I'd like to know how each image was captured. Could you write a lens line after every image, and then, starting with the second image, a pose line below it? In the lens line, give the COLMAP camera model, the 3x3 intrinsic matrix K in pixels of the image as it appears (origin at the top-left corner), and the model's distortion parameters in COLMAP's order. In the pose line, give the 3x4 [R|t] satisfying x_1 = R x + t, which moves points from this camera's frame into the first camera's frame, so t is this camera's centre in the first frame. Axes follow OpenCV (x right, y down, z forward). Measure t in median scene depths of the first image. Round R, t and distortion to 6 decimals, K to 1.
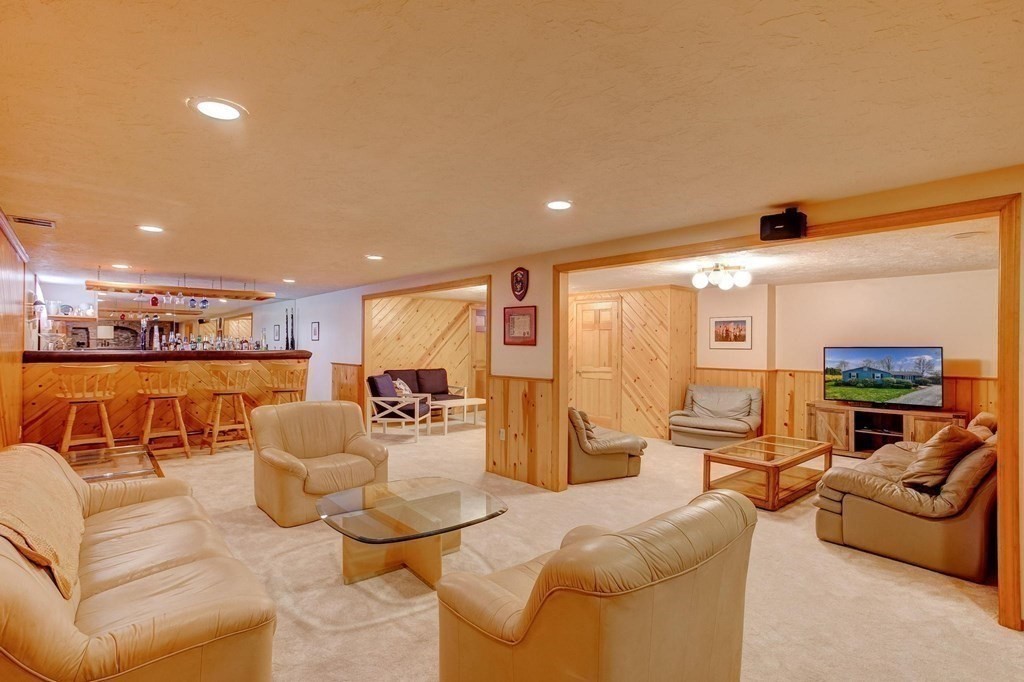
lens RADIAL K [[497.6, 0, 509.7], [0, 497.6, 342.3], [0, 0, 1]] dist [-0.048164, 0.033383]
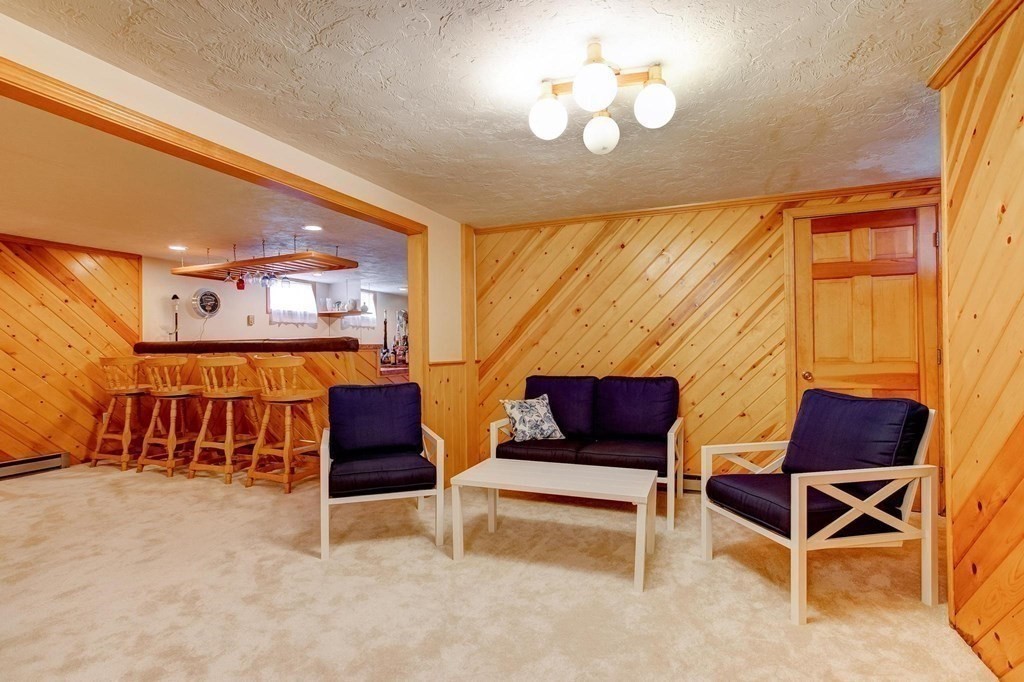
lens RADIAL K [[497.4, 0, 509.3], [0, 497.4, 333.6], [0, 0, 1]] dist [-0.039218, 0.027027]
pose [[0.418365, -0.034325, -0.907630, 0.252276], [0.020889, 0.999385, -0.028166, 0.036874], [0.908039, -0.007176, 0.418825, 1.027113]]
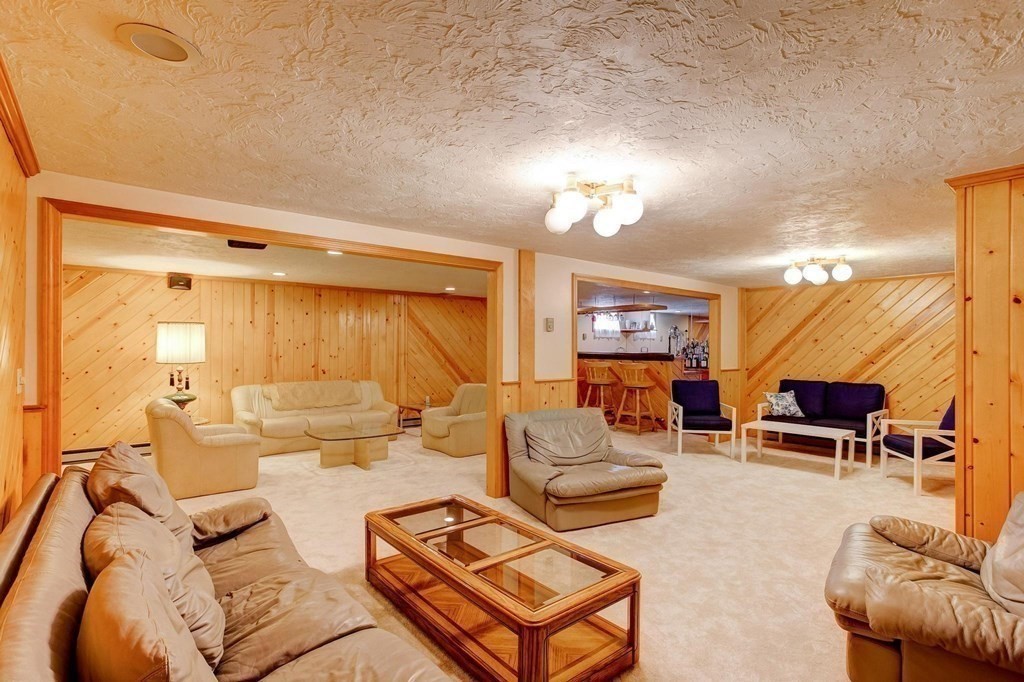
lens RADIAL K [[506.9, 0, 512.0], [0, 506.9, 341.0], [0, 0, 1]] dist [-0.044769, 0.028573]
pose [[-0.017542, -0.012536, -0.999768, 0.786691], [0.001437, 0.999920, -0.012563, 0.002864], [0.999845, -0.001657, -0.017523, 0.748038]]
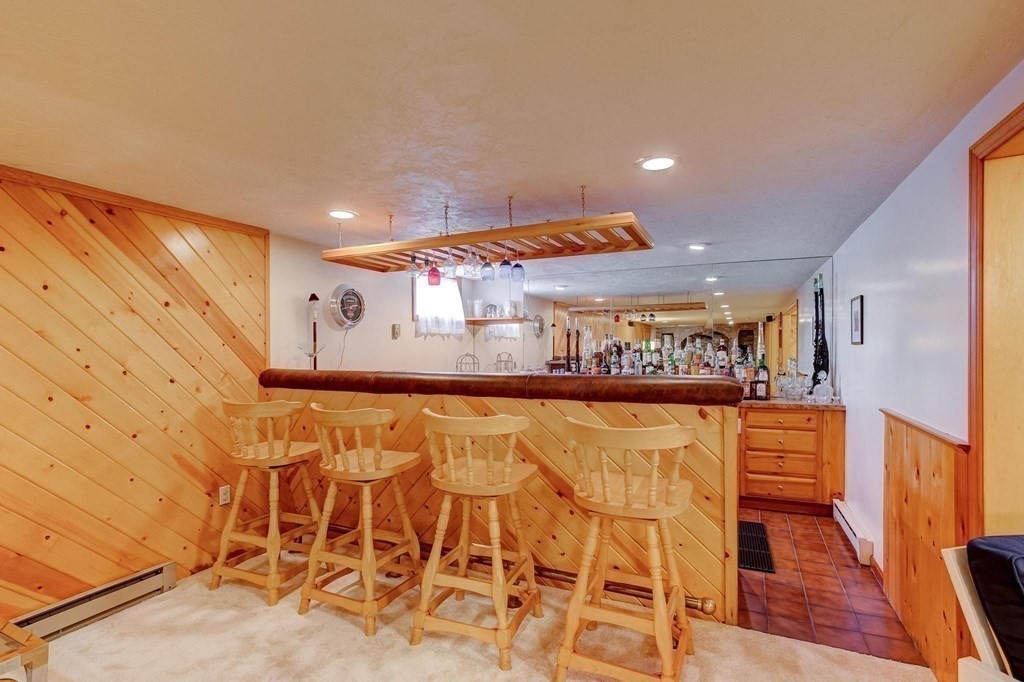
lens RADIAL K [[497.6, 0, 509.7], [0, 497.6, 342.3], [0, 0, 1]] dist [-0.048164, 0.033383]
pose [[0.387180, -0.018574, -0.921817, -0.196875], [0.014212, 0.999799, -0.014176, -0.004170], [0.921894, -0.007612, 0.387366, 0.835319]]
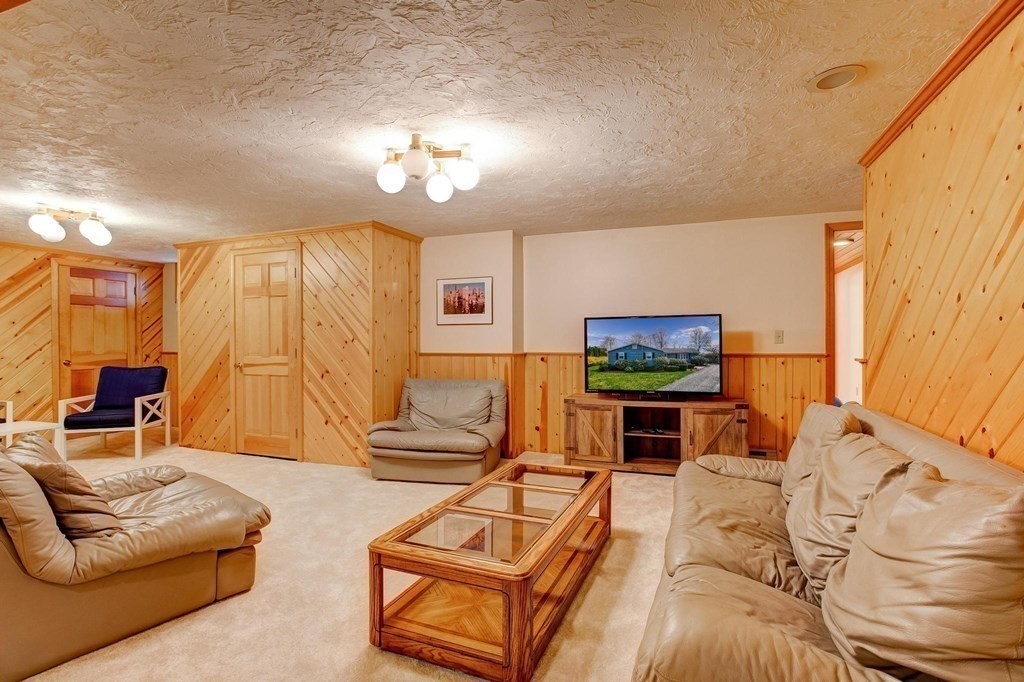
lens RADIAL K [[506.9, 0, 512.0], [0, 506.9, 341.0], [0, 0, 1]] dist [-0.044769, 0.028573]
pose [[0.890747, -0.013420, 0.454302, 0.203873], [0.009145, 0.999891, 0.011607, 0.031913], [-0.454408, -0.006185, 0.890772, 0.375290]]
